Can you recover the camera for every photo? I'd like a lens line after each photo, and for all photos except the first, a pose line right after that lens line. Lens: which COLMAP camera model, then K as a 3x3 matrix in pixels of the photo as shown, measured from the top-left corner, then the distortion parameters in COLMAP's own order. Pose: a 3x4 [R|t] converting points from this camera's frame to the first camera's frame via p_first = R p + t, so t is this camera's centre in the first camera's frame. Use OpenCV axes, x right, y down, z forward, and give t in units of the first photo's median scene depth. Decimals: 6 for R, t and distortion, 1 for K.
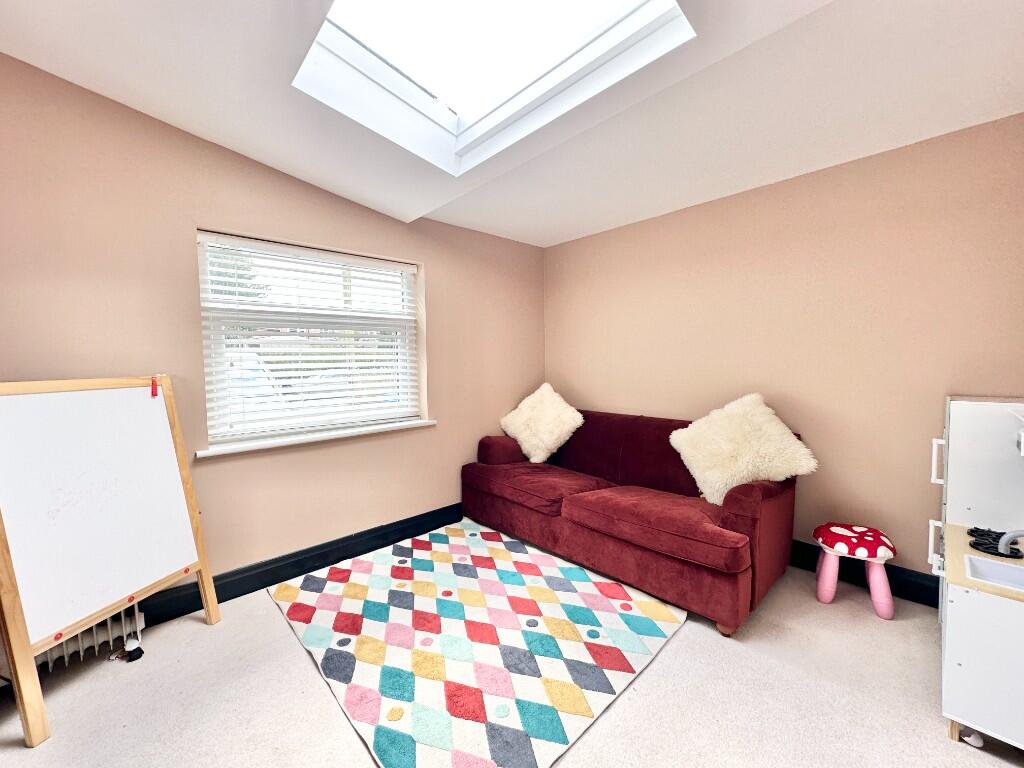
lens RADIAL K [[407.3, 0, 510.2], [0, 407.3, 383.7], [0, 0, 1]] dist [-0.002502, 0.000431]
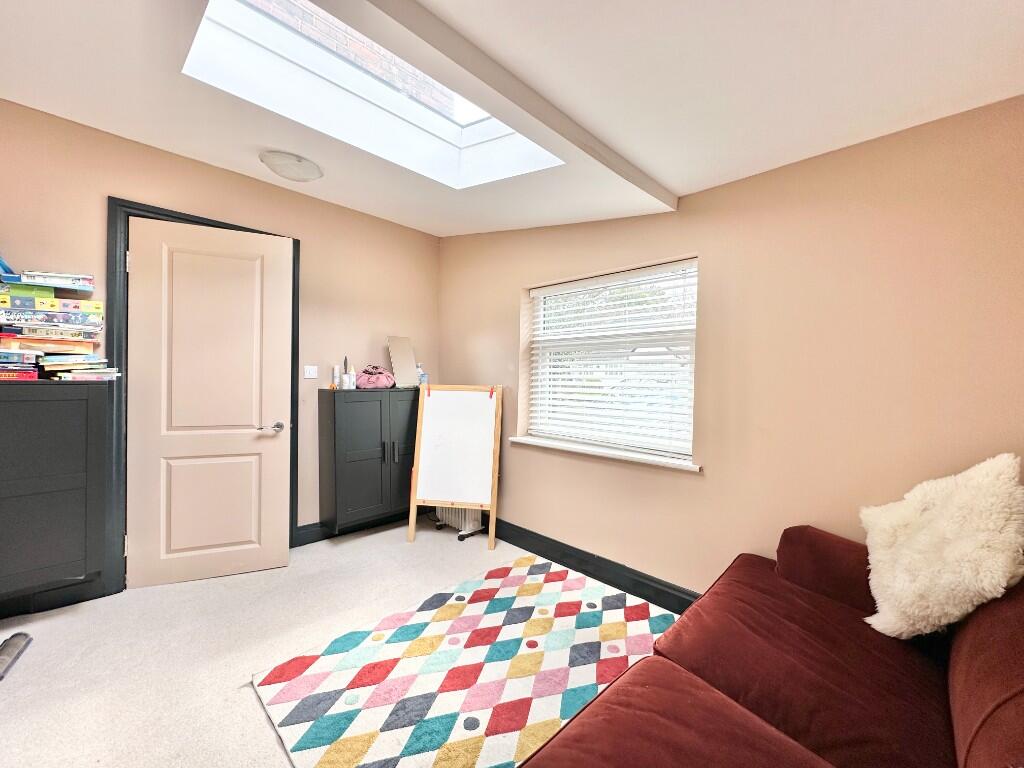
lens RADIAL K [[407.3, 0, 510.2], [0, 407.3, 383.7], [0, 0, 1]] dist [-0.002502, 0.000431]
pose [[0.037773, 0.024822, -0.998978, 0.719766], [-0.076654, 0.996818, 0.021870, -0.061695], [0.996342, 0.075749, 0.039555, 0.891891]]
